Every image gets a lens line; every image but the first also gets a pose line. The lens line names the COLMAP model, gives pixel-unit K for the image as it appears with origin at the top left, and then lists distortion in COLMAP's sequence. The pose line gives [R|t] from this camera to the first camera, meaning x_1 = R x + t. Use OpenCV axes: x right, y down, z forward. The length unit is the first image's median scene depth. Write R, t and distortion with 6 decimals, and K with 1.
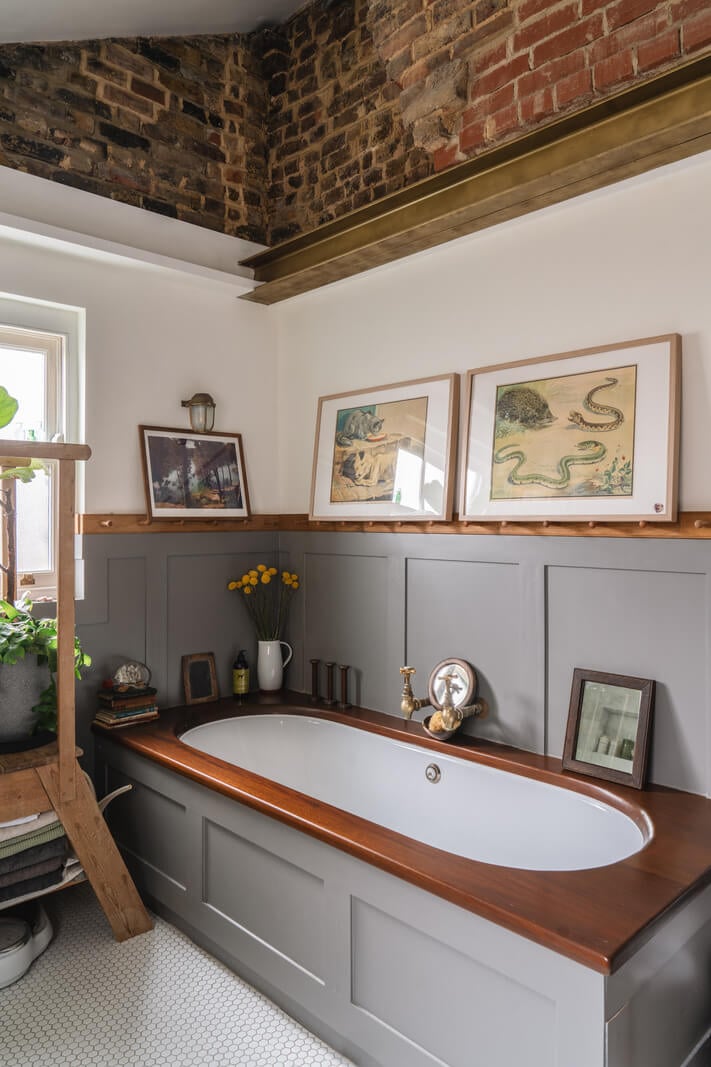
lens RADIAL K [[731.8, 0, 355.5], [0, 731.8, 533.5], [0, 0, 1]] dist [-0.031024, 0.024534]
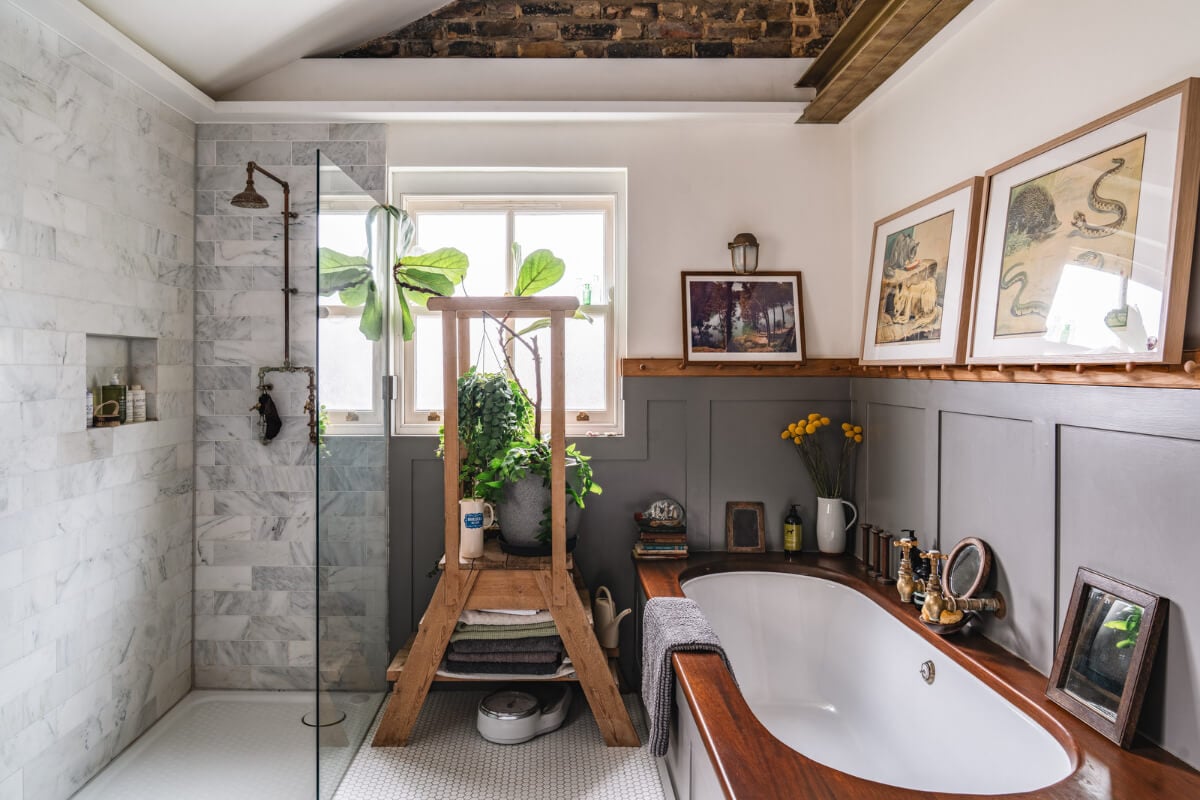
lens RADIAL K [[839.7, 0, 595.2], [0, 839.7, 405.2], [0, 0, 1]] dist [-0.000642, 0.000910]
pose [[0.728176, 0.033199, -0.684586, 0.423803], [-0.017142, 0.999396, 0.030233, 0.005811], [0.685176, -0.010280, 0.728305, 0.051905]]
